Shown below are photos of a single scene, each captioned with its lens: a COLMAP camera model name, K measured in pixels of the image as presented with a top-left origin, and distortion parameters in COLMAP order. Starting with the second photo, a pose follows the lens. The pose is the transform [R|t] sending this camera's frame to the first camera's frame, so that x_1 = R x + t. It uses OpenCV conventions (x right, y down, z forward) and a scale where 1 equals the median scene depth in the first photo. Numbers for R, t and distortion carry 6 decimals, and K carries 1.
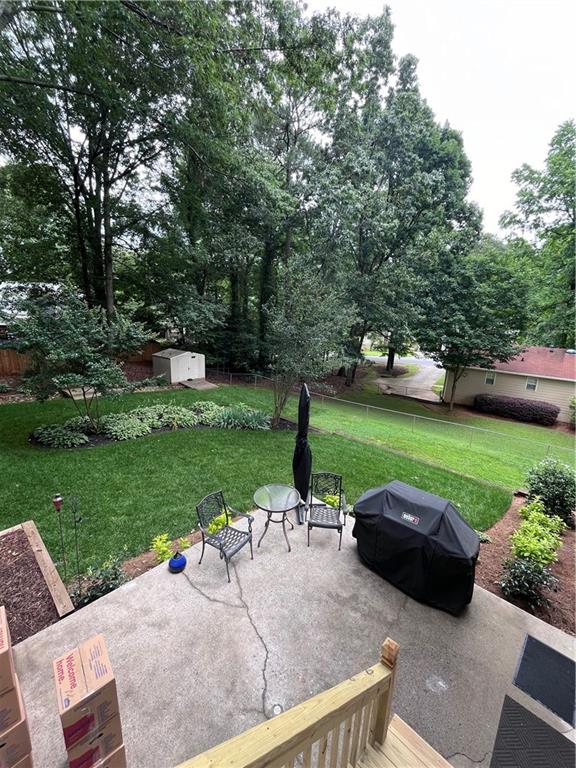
lens RADIAL K [[310.0, 0, 281.9], [0, 310.0, 381.6], [0, 0, 1]] dist [-0.001179, 0.000111]
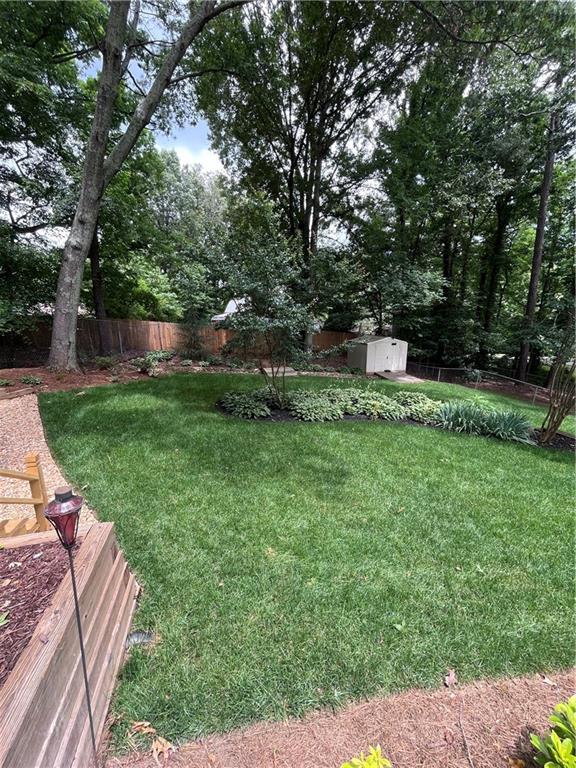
lens RADIAL K [[310.0, 0, 284.7], [0, 310.0, 384.2], [0, 0, 1]] dist [-0.001179, 0.000111]
pose [[0.834303, 0.083190, -0.544994, -0.125201], [-0.088511, 0.995938, 0.016527, 0.073947], [0.544155, 0.034449, 0.838277, 0.265924]]
